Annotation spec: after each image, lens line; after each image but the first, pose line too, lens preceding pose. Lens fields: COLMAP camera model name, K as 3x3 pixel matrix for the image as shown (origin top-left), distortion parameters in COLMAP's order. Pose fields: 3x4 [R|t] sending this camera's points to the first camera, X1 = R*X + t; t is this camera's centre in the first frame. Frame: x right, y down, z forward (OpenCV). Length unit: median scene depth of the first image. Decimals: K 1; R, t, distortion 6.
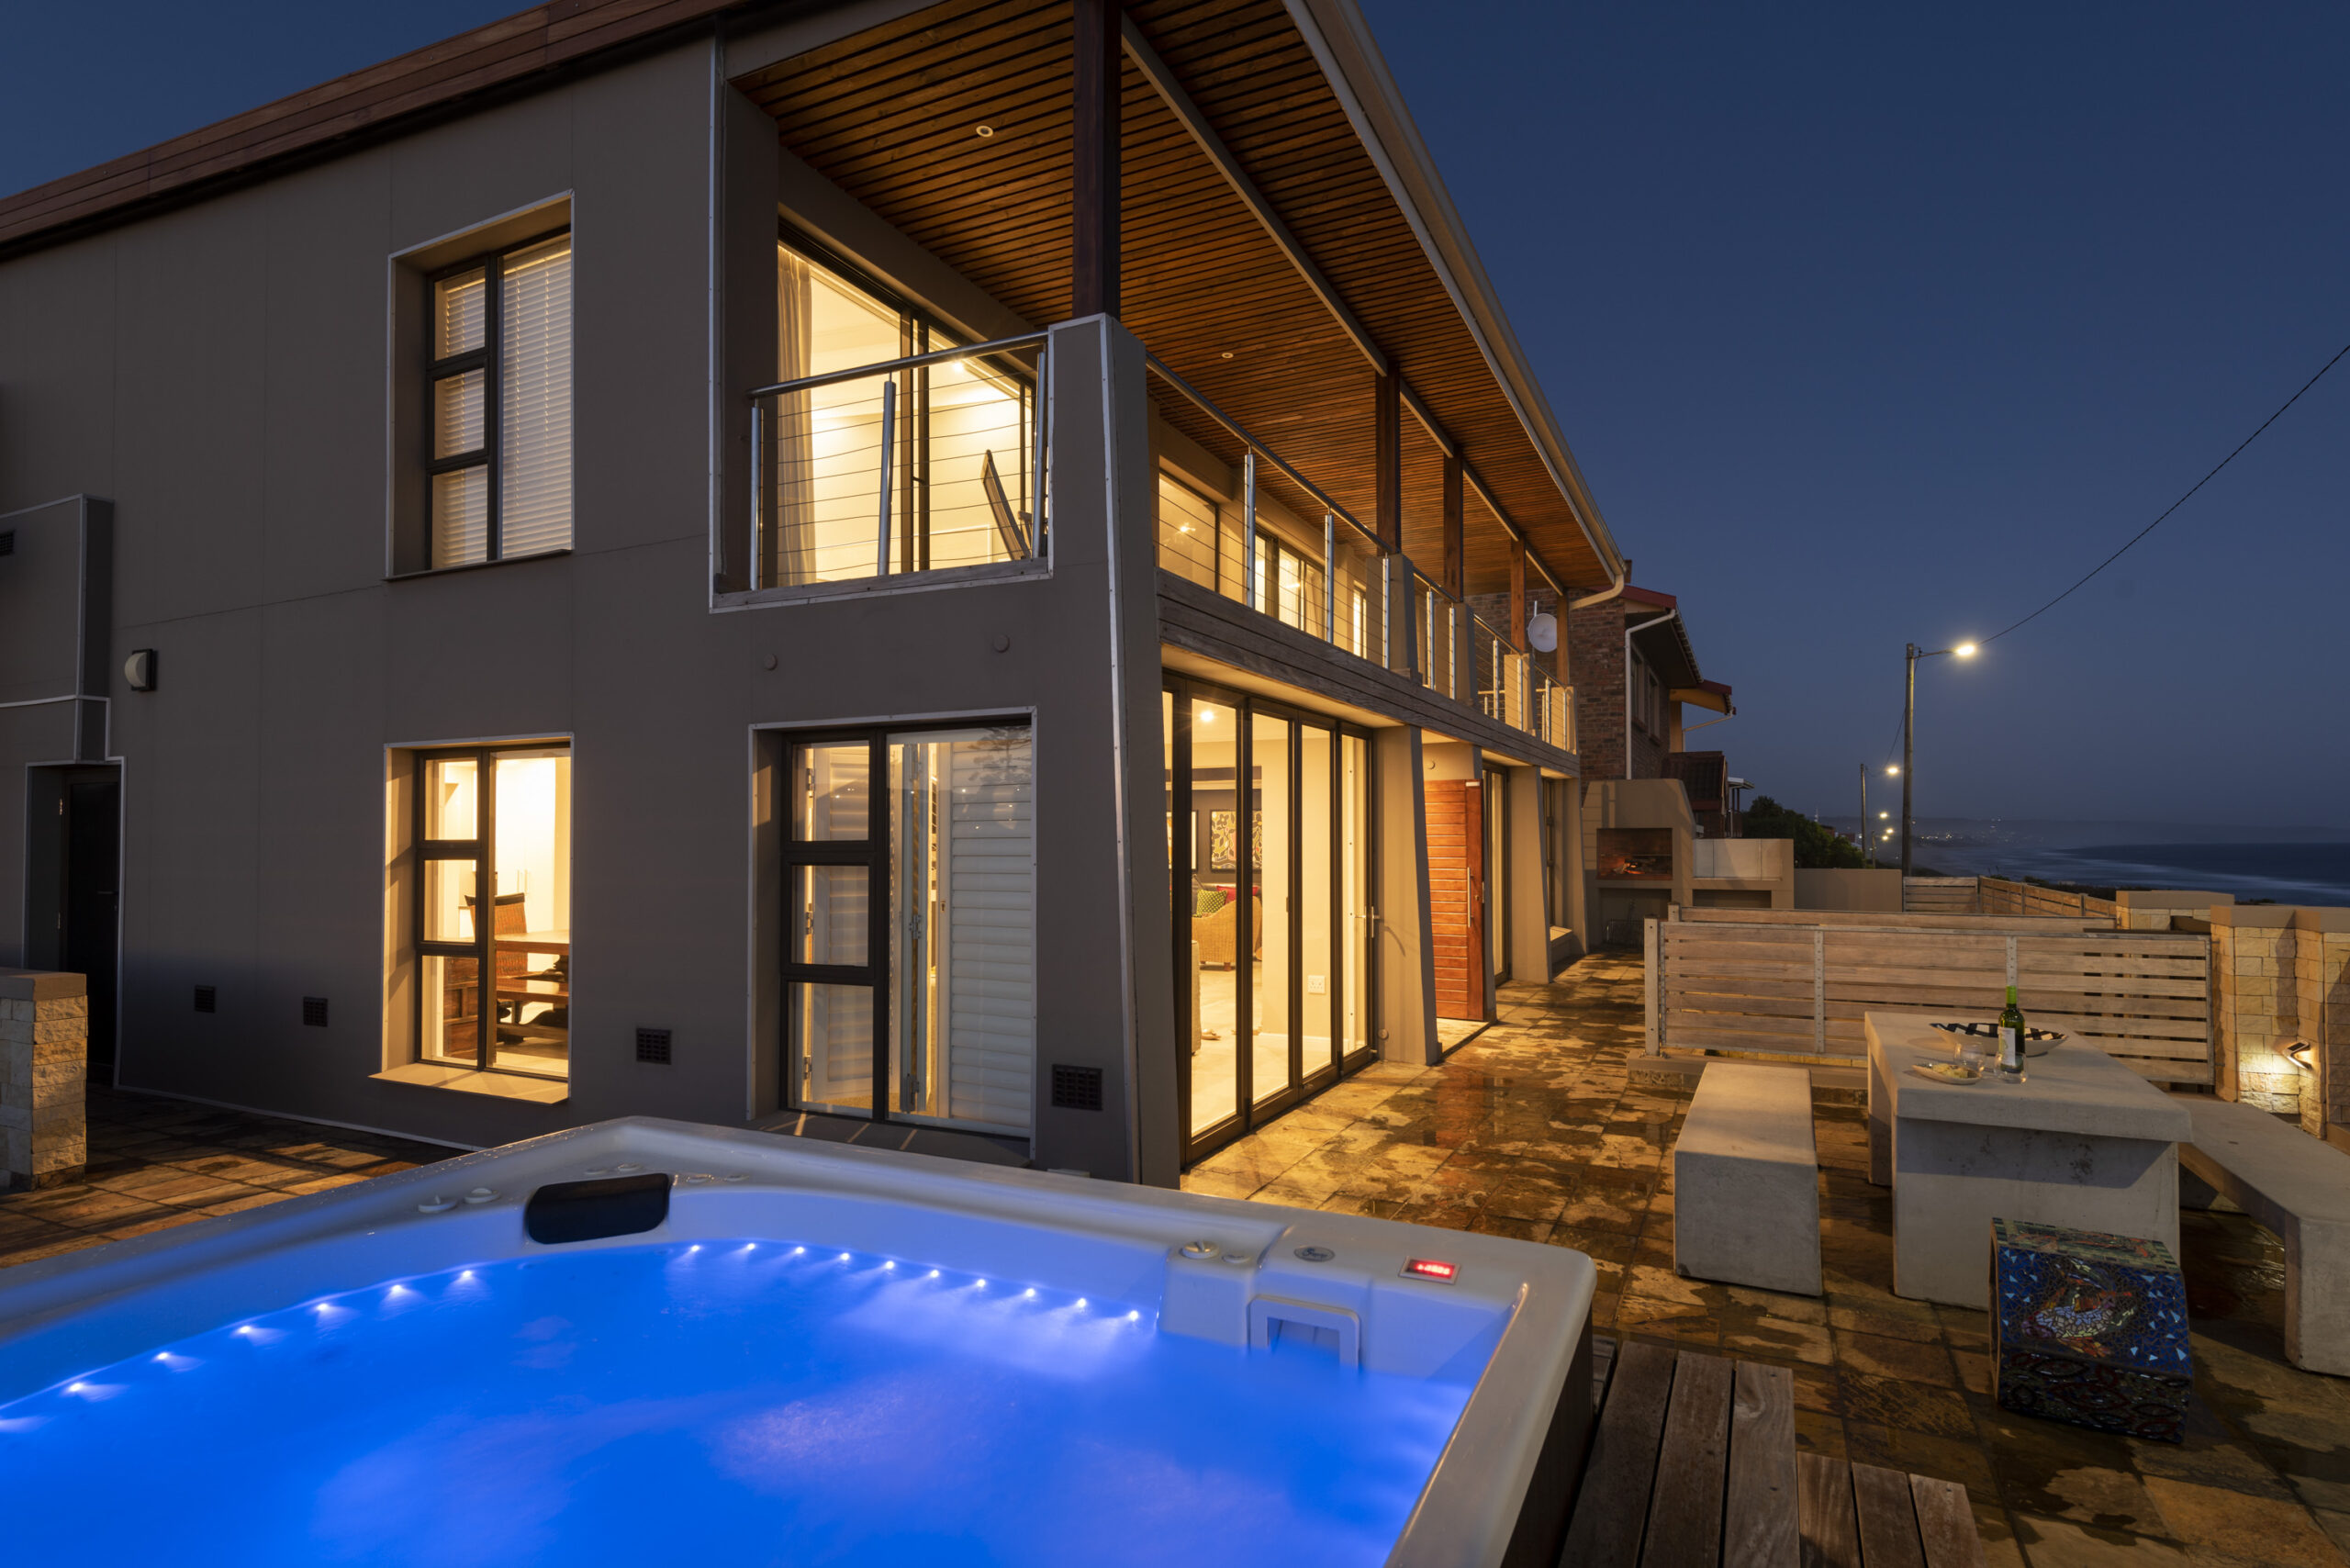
lens RADIAL K [[1116.0, 0, 1173.7], [0, 1116.0, 795.6], [0, 0, 1]] dist [-0.002065, -0.000354]
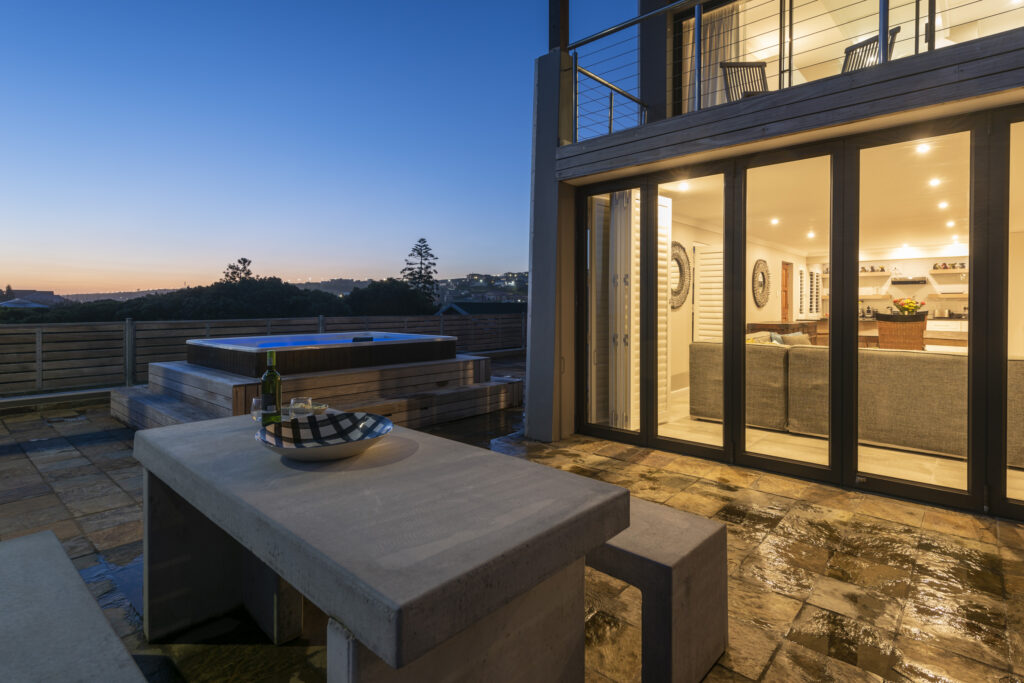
lens RADIAL K [[525.6, 0, 512.0], [0, 525.6, 341.5], [0, 0, 1]] dist [0.004214, 0.000718]
pose [[-0.263116, 0.091171, -0.960447, 0.767718], [0.057063, 0.995253, 0.078843, 0.066461], [0.963075, -0.034062, -0.267069, 0.876270]]
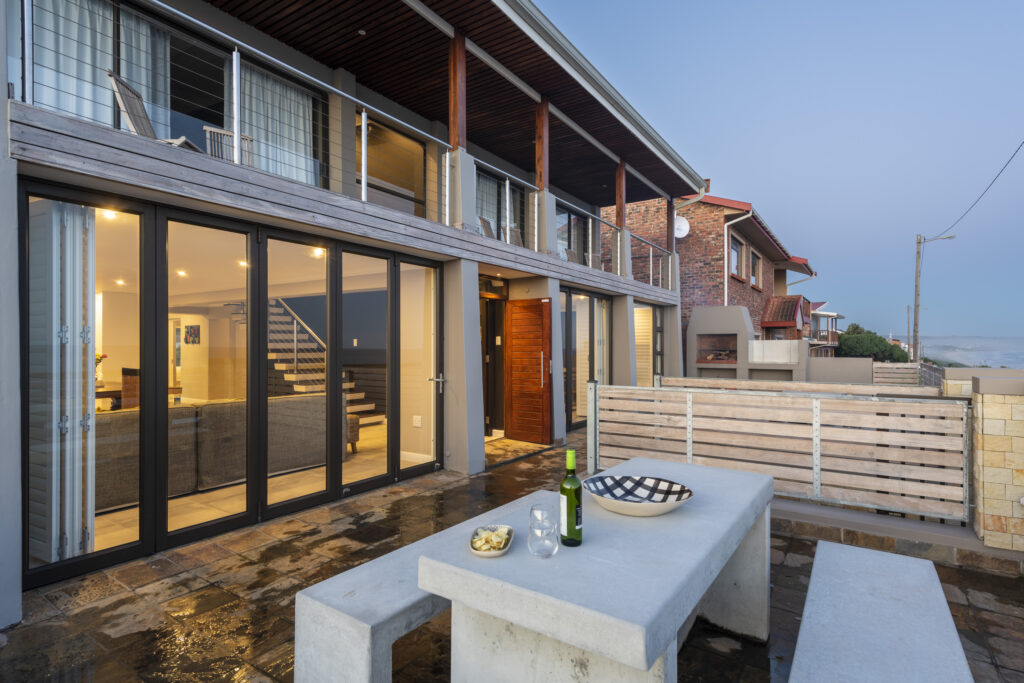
lens RADIAL K [[525.6, 0, 512.0], [0, 525.6, 341.5], [0, 0, 1]] dist [0.004214, 0.000718]
pose [[0.993843, 0.003446, -0.110745, 0.458540], [-0.000057, 0.999532, 0.030588, 0.039269], [0.110798, -0.030393, 0.993378, 0.342402]]
